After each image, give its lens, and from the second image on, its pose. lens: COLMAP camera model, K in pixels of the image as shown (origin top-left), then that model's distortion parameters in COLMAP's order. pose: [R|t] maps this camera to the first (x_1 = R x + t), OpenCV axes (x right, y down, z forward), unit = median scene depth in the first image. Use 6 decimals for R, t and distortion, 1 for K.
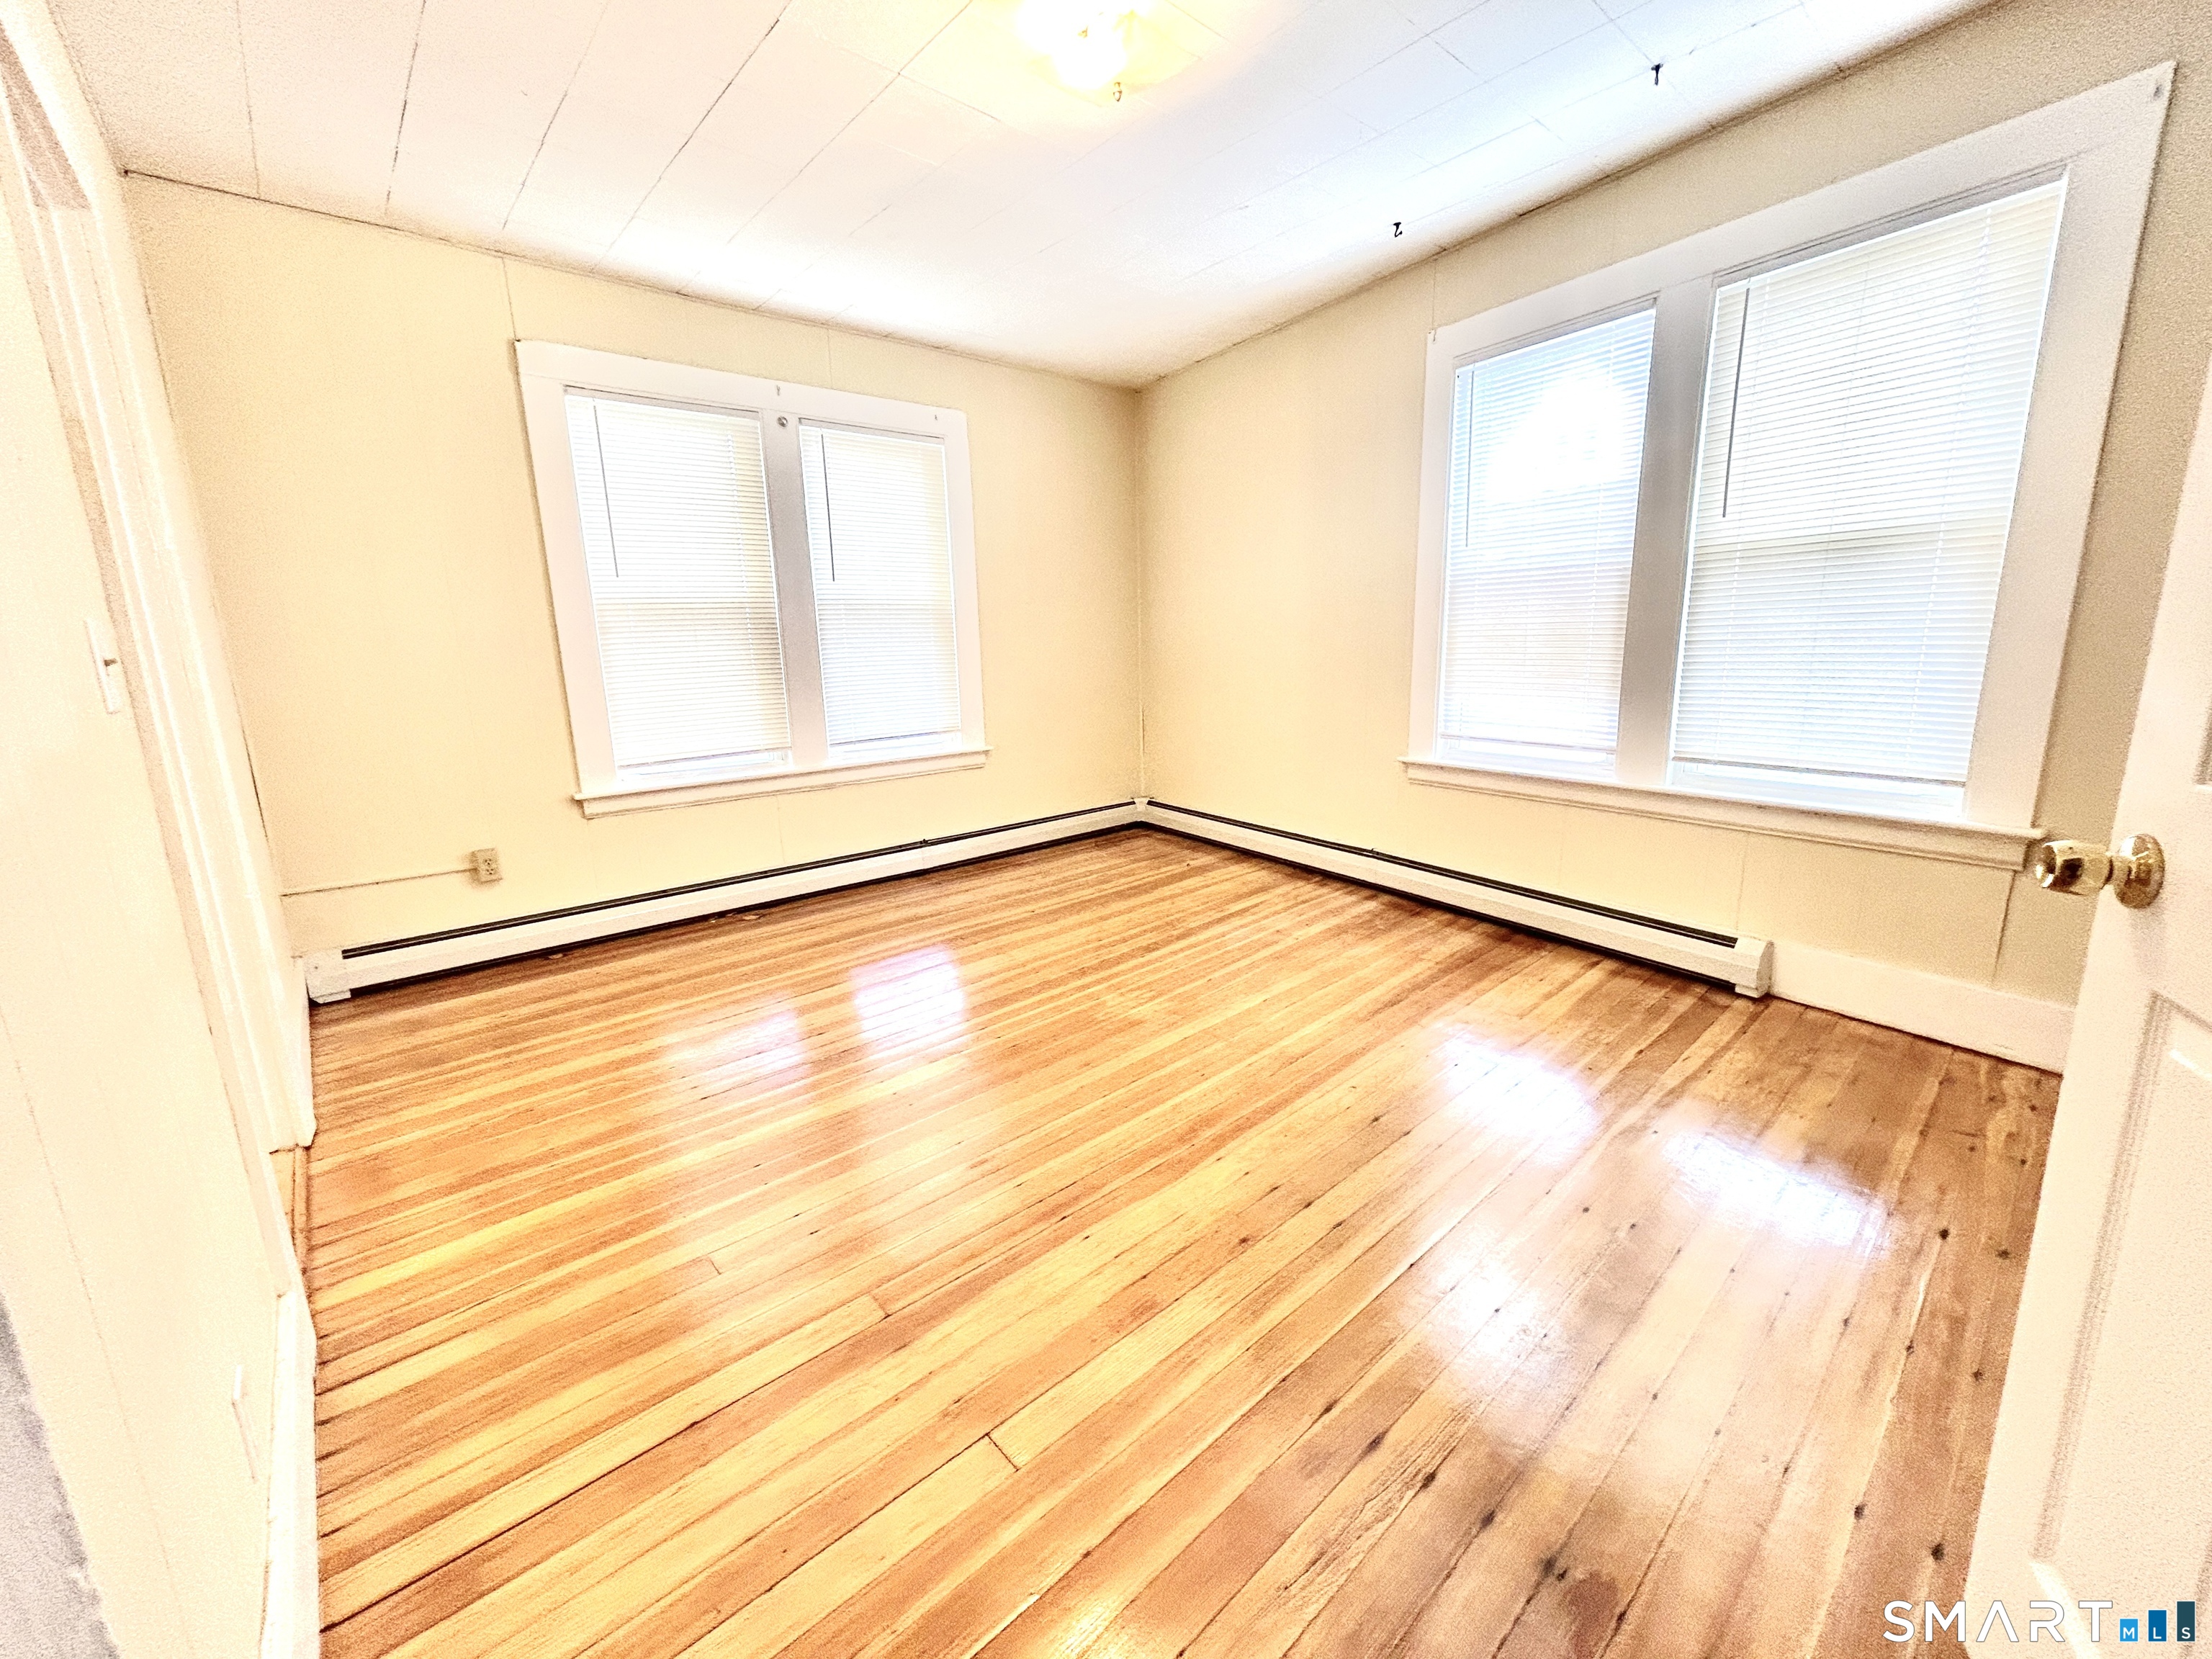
lens RADIAL K [[890.2, 0, 1106.0], [0, 890.2, 829.5], [0, 0, 1]] dist [-0.000542, 0.000283]
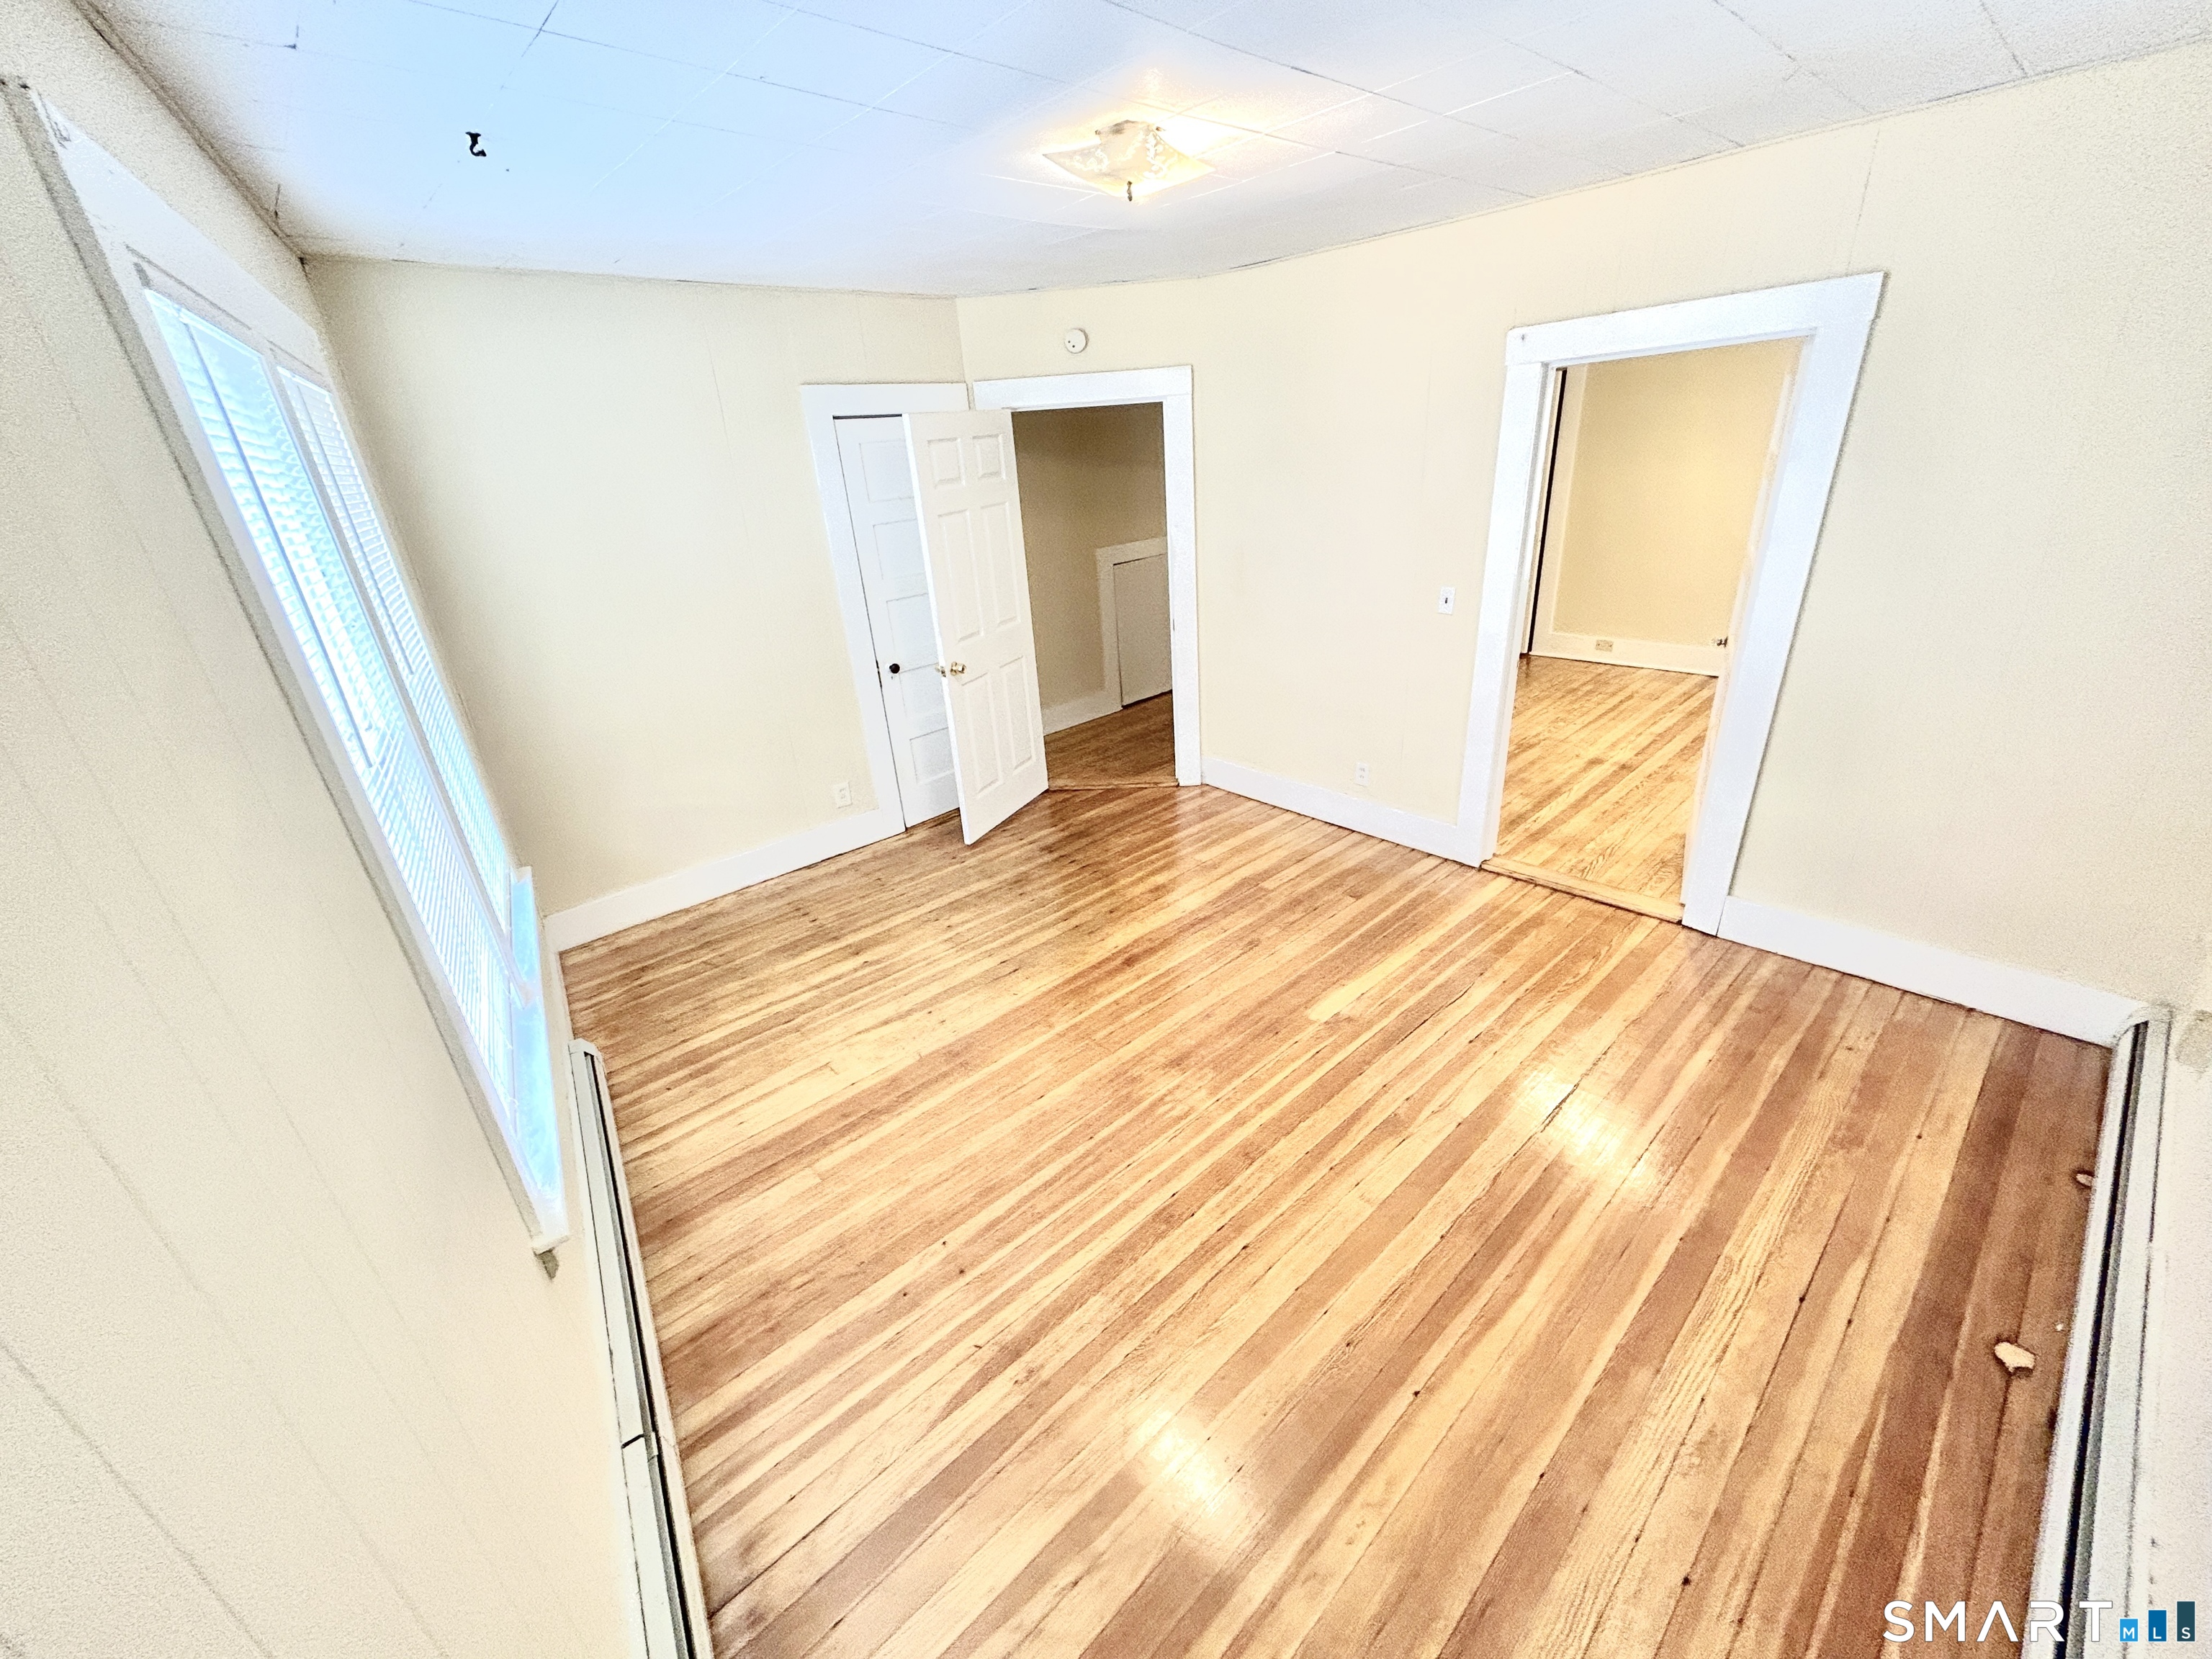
lens RADIAL K [[890.2, 0, 1106.0], [0, 890.2, 829.5], [0, 0, 1]] dist [-0.000542, 0.000283]
pose [[-0.995585, 0.091535, 0.020770, 0.067429], [0.086392, 0.807131, 0.584018, -0.647274], [0.036694, 0.583234, -0.811475, 1.749218]]
